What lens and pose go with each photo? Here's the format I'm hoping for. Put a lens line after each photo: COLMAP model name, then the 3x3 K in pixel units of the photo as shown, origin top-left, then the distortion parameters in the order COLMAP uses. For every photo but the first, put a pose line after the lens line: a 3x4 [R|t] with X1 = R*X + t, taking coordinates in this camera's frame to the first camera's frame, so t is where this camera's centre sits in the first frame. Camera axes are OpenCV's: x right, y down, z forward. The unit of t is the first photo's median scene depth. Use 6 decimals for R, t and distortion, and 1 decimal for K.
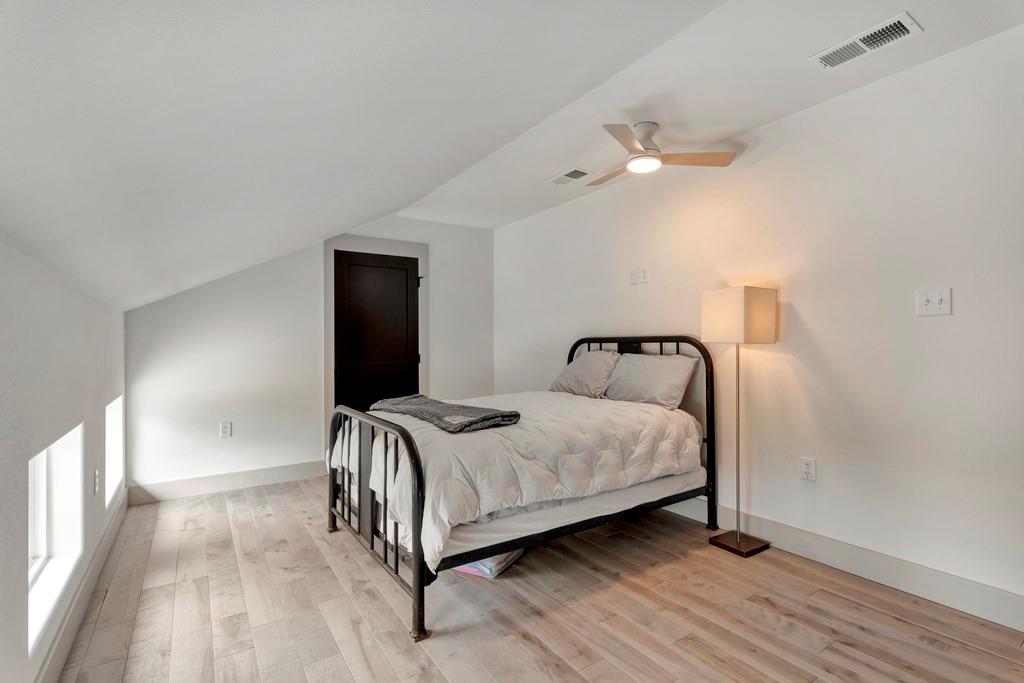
lens RADIAL K [[464.5, 0, 511.6], [0, 464.5, 338.7], [0, 0, 1]] dist [0.008372, 0.000208]
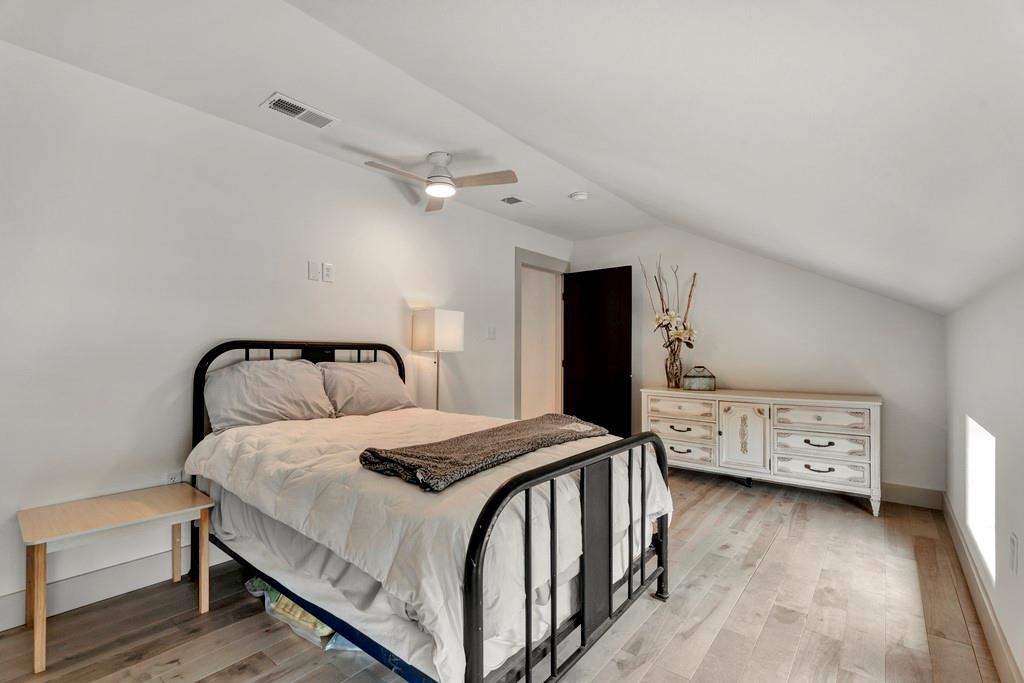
lens RADIAL K [[453.3, 0, 507.7], [0, 453.3, 355.7], [0, 0, 1]] dist [-0.001257, -0.000045]
pose [[-0.271810, 0.001126, 0.962350, -0.706046], [-0.015131, 0.999871, -0.005443, 0.022411], [-0.962232, -0.016041, -0.271758, 1.001679]]
